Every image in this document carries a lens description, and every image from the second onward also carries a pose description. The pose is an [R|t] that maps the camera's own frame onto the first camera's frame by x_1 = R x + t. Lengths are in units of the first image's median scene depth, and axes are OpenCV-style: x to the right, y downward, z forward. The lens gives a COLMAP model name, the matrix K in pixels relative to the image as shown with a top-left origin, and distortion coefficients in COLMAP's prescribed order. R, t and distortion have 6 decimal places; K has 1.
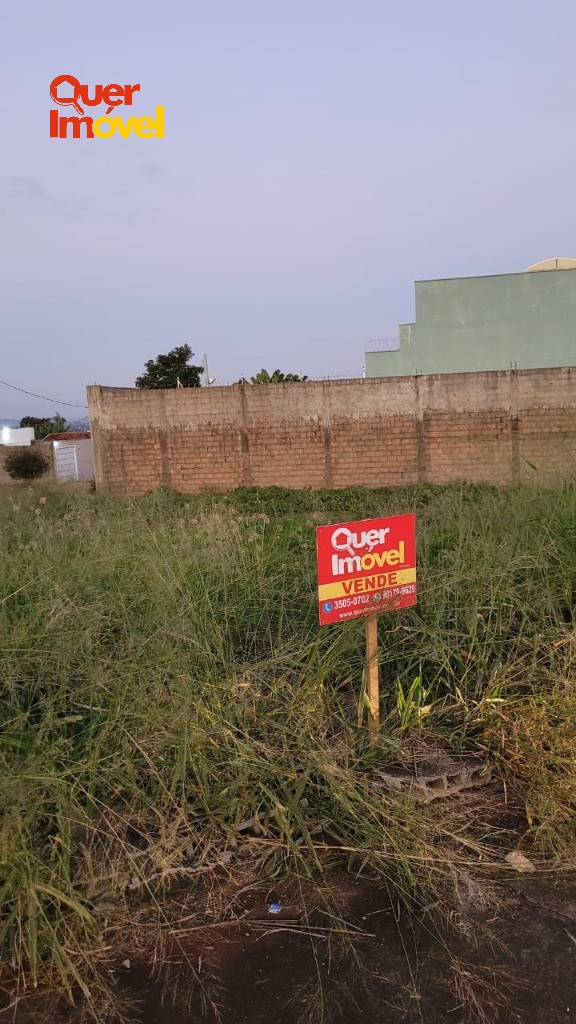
lens RADIAL K [[776.1, 0, 293.7], [0, 776.1, 514.3], [0, 0, 1]] dist [0.041899, -0.002074]
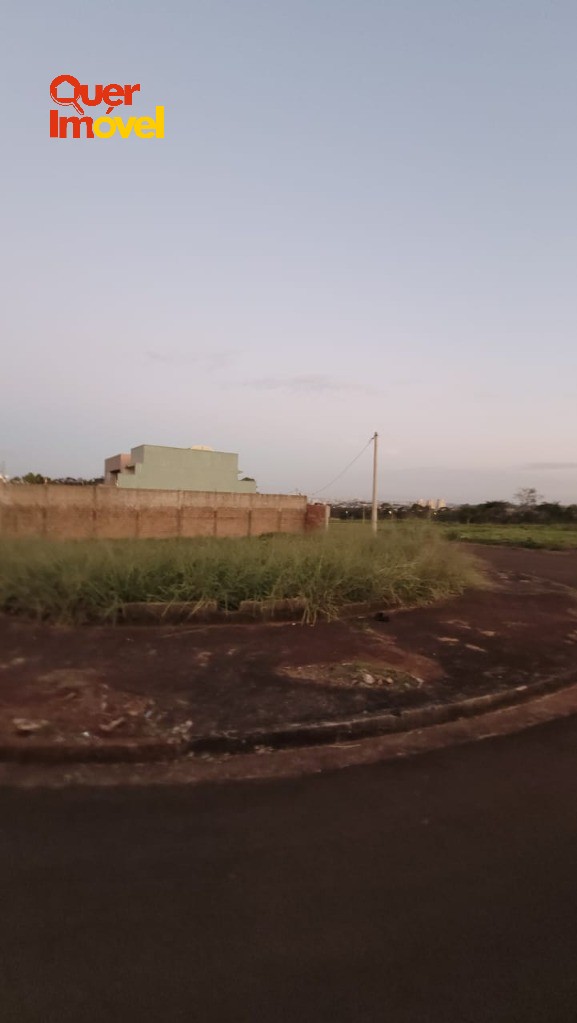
lens RADIAL K [[405.9, 0, 282.5], [0, 405.9, 508.5], [0, 0, 1]] dist [0.002067, -0.000025]
pose [[0.721481, 0.057085, 0.690077, -0.439085], [0.027707, 0.993418, -0.111145, 0.018510], [-0.691879, 0.099309, 0.715151, -0.076337]]
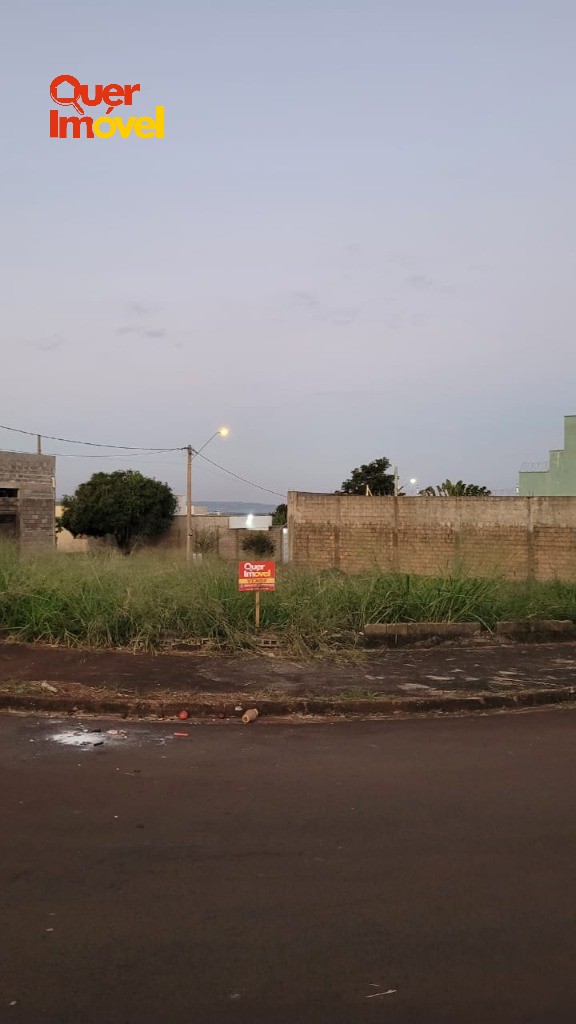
lens RADIAL K [[776.1, 0, 293.7], [0, 776.1, 514.3], [0, 0, 1]] dist [0.041899, -0.002074]
pose [[0.948403, 0.058985, -0.311534, 0.185636], [-0.095784, 0.989937, -0.104164, 0.020186], [0.302254, 0.128629, 0.944509, -0.311972]]
